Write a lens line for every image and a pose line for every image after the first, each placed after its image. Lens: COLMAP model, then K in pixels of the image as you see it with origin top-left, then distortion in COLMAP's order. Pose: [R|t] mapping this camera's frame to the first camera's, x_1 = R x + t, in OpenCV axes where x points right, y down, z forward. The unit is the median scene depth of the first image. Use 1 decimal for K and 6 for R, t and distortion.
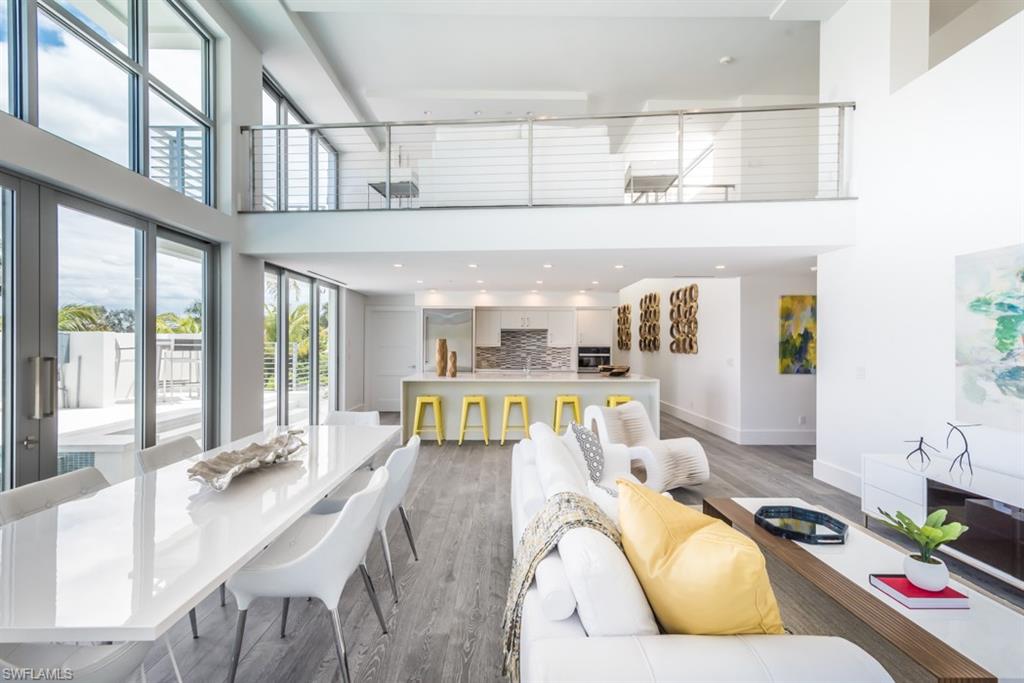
lens RADIAL K [[456.1, 0, 506.8], [0, 456.1, 346.7], [0, 0, 1]] dist [0.012191, -0.000536]
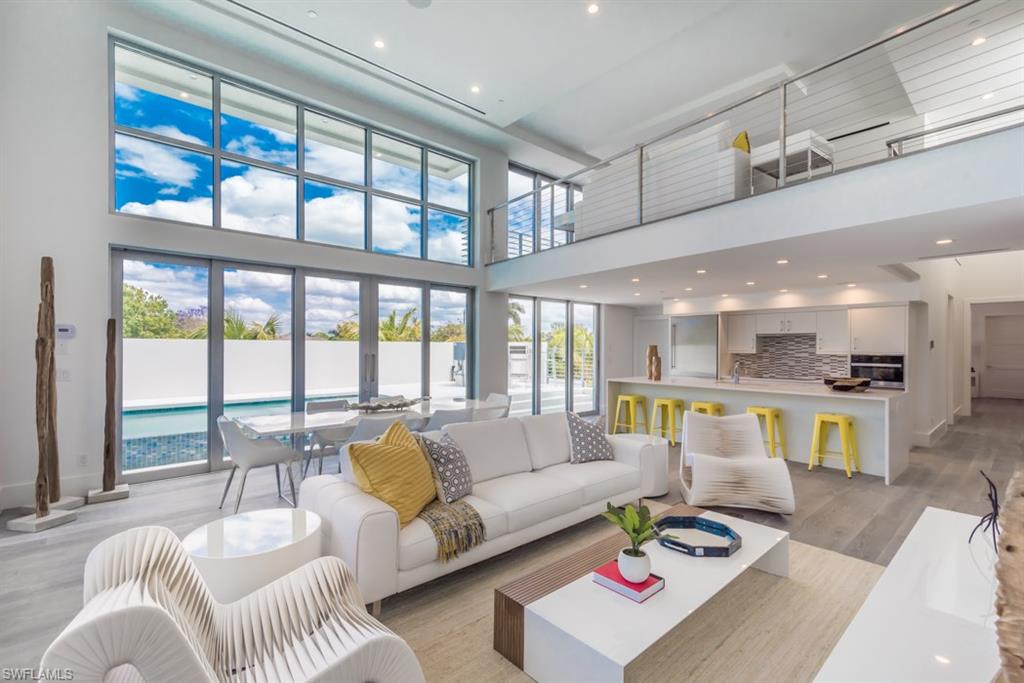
lens RADIAL K [[456.1, 0, 506.8], [0, 456.1, 346.7], [0, 0, 1]] dist [0.012191, -0.000536]
pose [[0.655992, -0.001277, -0.754767, 0.370734], [-0.009962, 0.999897, -0.010350, 0.000939], [0.754702, 0.014309, 0.655911, 0.018268]]
